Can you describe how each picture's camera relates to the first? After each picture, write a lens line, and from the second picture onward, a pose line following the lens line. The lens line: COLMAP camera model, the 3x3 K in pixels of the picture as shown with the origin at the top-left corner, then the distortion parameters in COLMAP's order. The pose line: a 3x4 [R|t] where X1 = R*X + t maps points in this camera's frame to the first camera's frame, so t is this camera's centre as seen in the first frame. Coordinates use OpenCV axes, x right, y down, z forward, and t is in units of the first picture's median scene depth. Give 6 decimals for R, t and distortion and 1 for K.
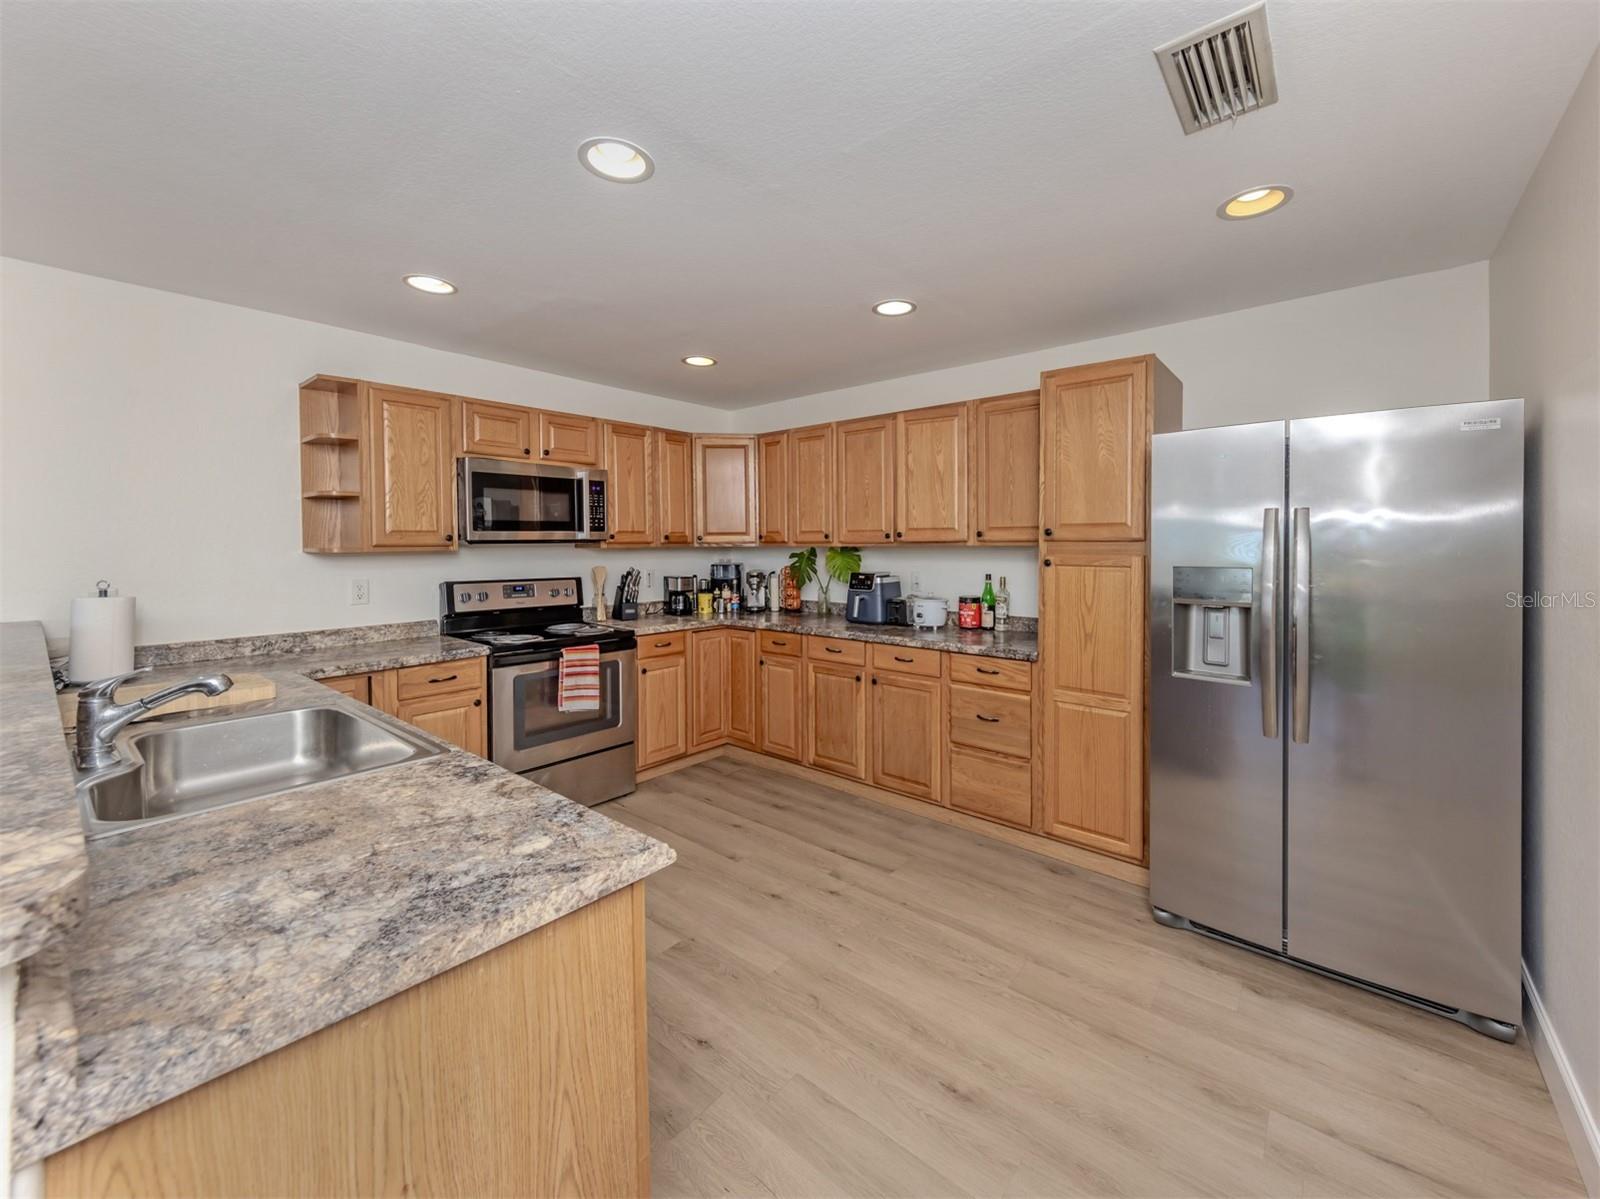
lens RADIAL K [[650.6, 0, 801.0], [0, 650.6, 562.8], [0, 0, 1]] dist [-0.000359, -0.000067]
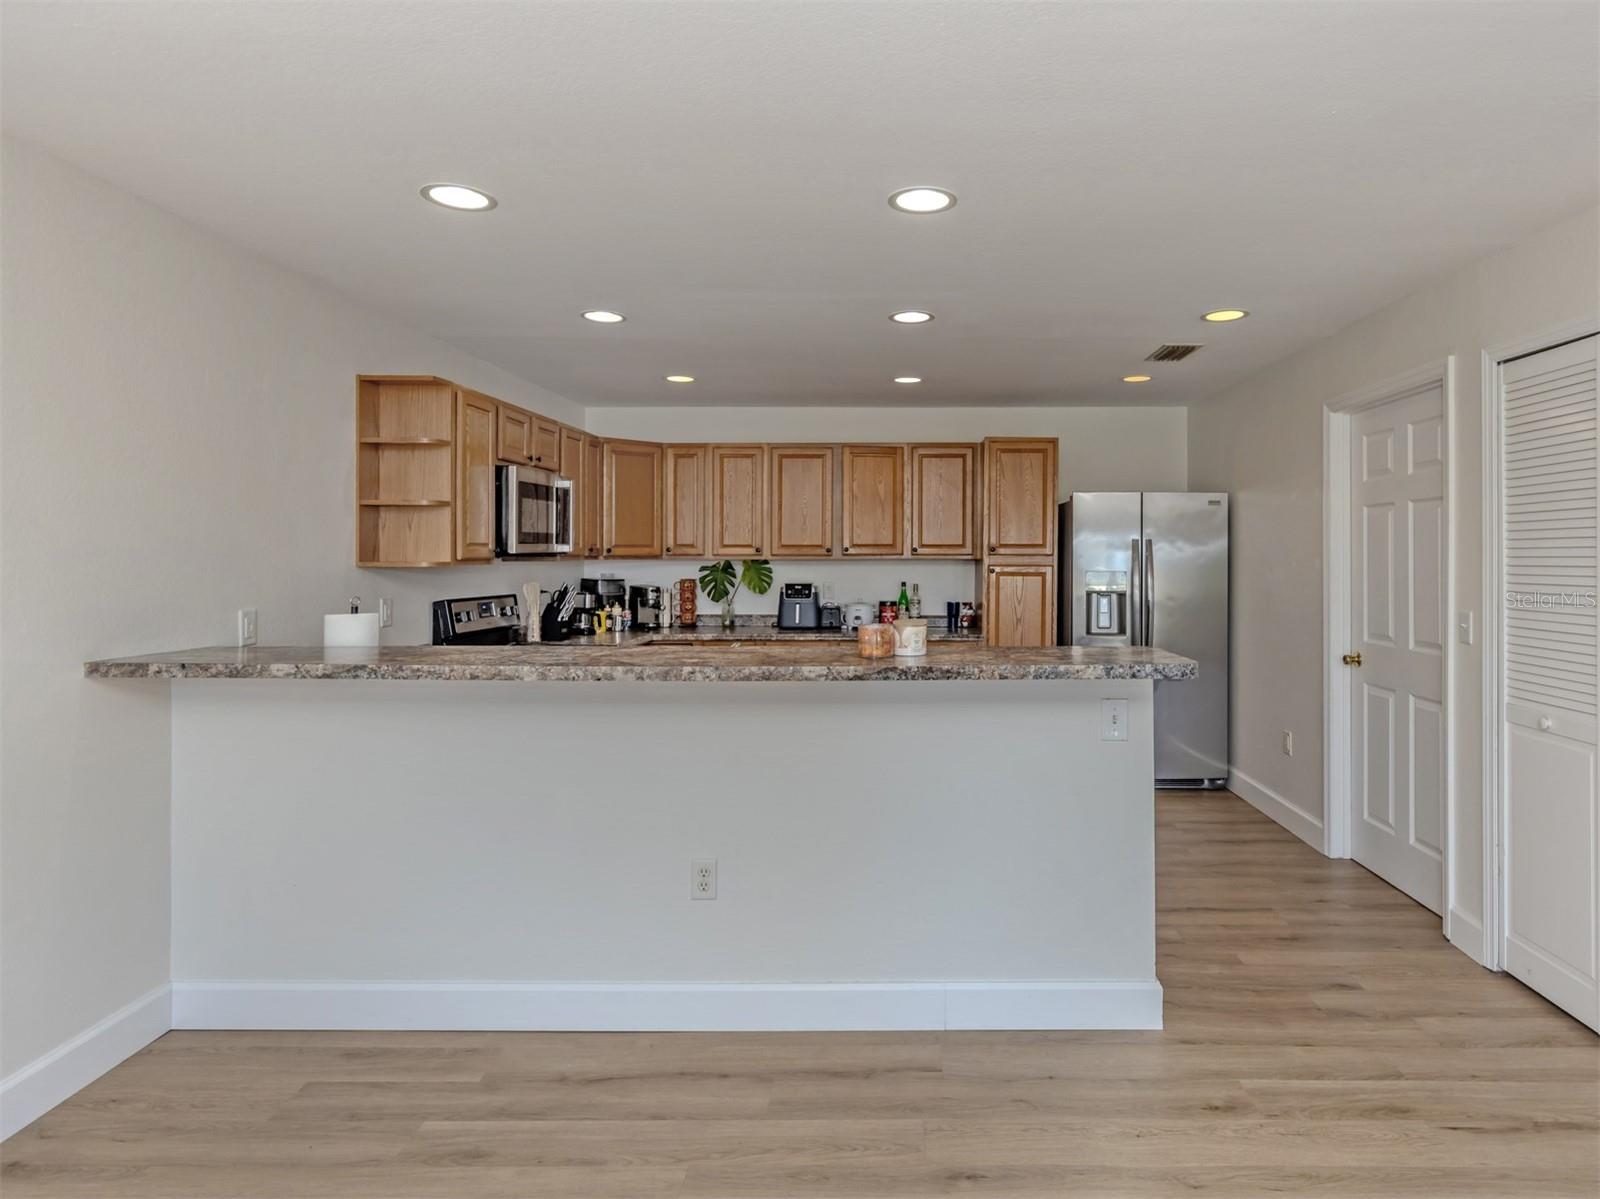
lens RADIAL K [[1270.9, 0, 800.0], [0, 1270.9, 599.5], [0, 0, 1]] dist [0.045540, -0.000017]
pose [[0.761688, -0.022555, 0.647551, -1.362755], [0.016234, 0.999745, 0.015728, 0.009362], [-0.647740, -0.001468, 0.761860, -0.671704]]
